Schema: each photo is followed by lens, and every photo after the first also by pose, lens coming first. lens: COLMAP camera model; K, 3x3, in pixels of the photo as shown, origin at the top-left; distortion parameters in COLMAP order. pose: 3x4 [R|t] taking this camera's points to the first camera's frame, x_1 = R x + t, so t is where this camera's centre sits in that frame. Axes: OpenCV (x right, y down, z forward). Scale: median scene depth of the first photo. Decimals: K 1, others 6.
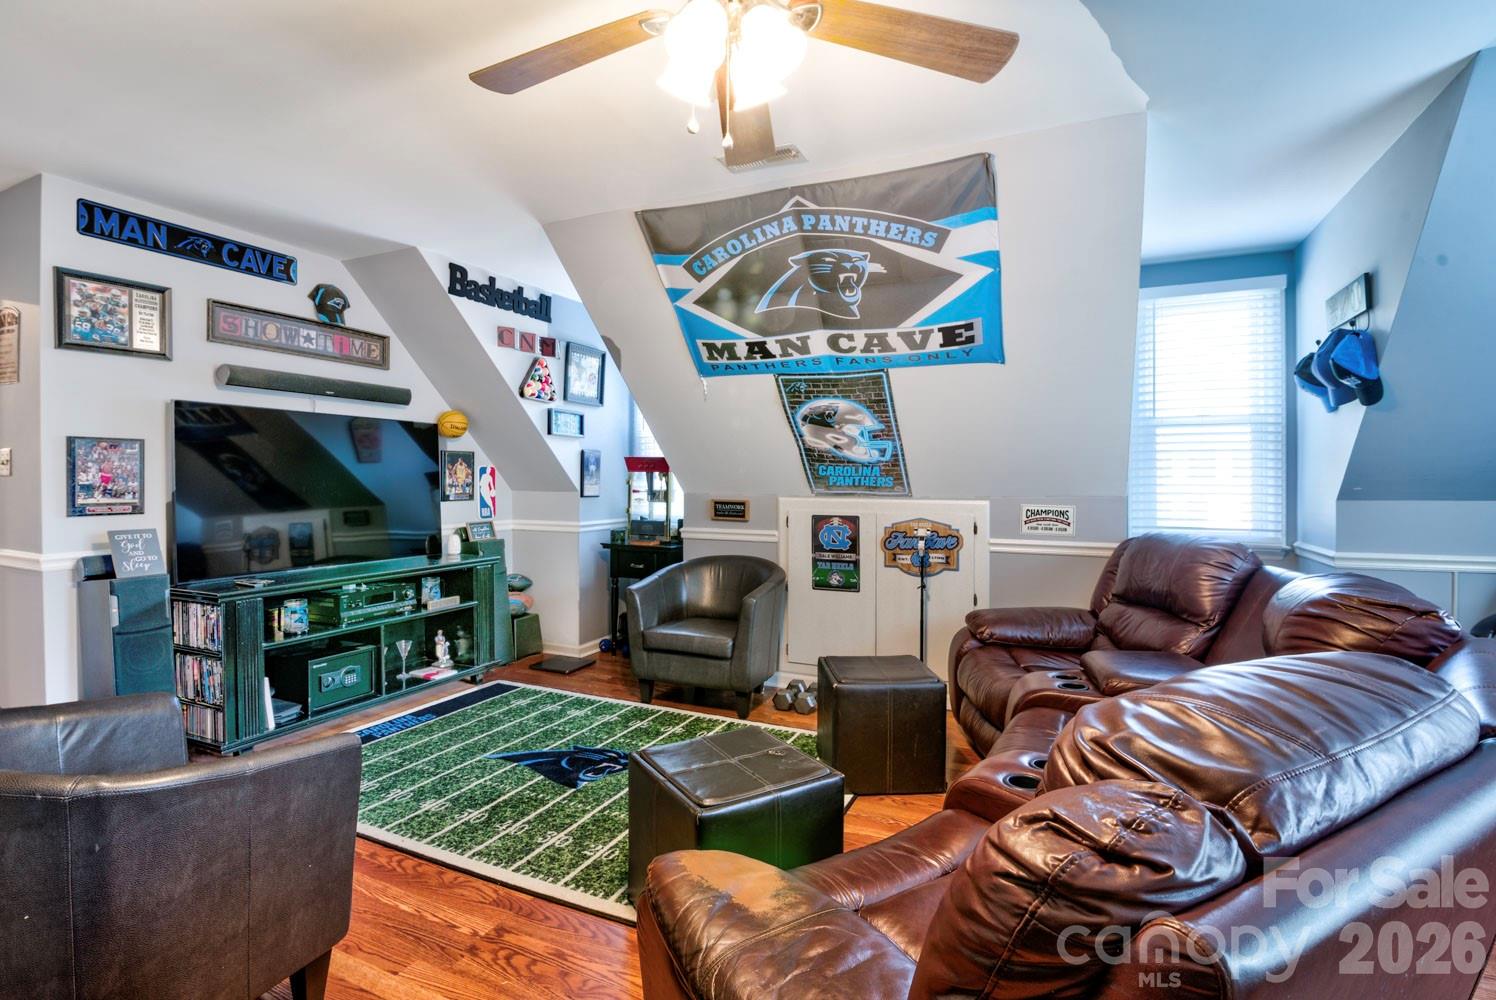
lens RADIAL K [[732.1, 0, 747.7], [0, 732.1, 475.5], [0, 0, 1]] dist [-0.026735, 0.000388]
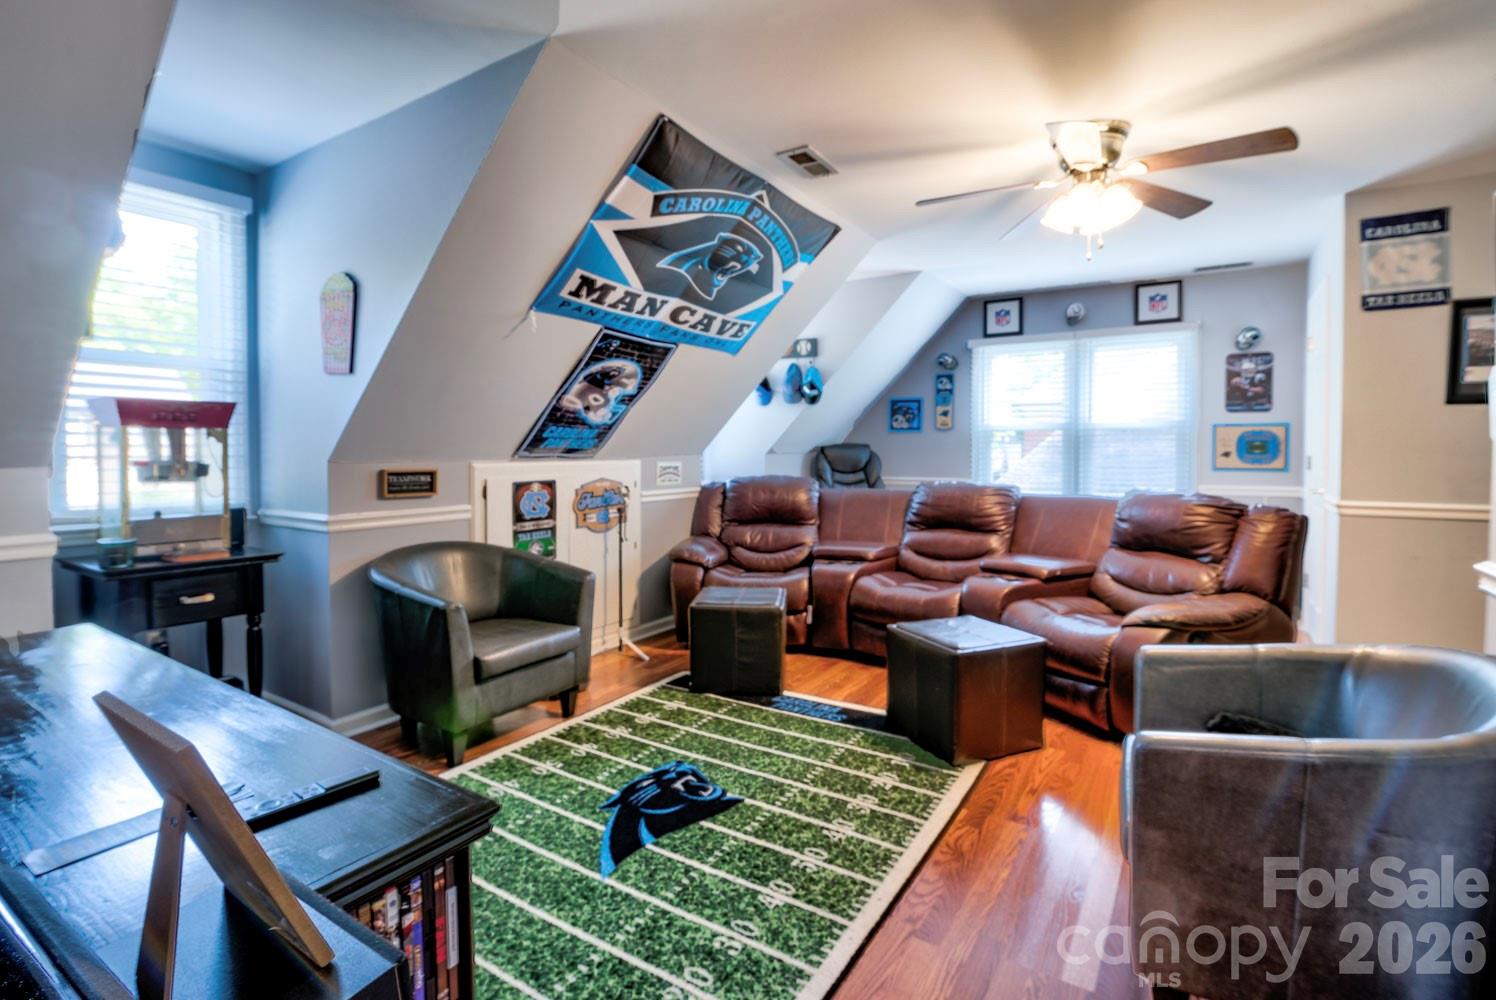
lens RADIAL K [[684.8, 0, 786.6], [0, 684.8, 464.4], [0, 0, 1]] dist [-0.025712, -0.000125]
pose [[0.112630, -0.026871, 0.993274, -0.844904], [-0.004491, 0.999610, 0.027552, 0.010800], [-0.993627, -0.007564, 0.112465, 0.716329]]
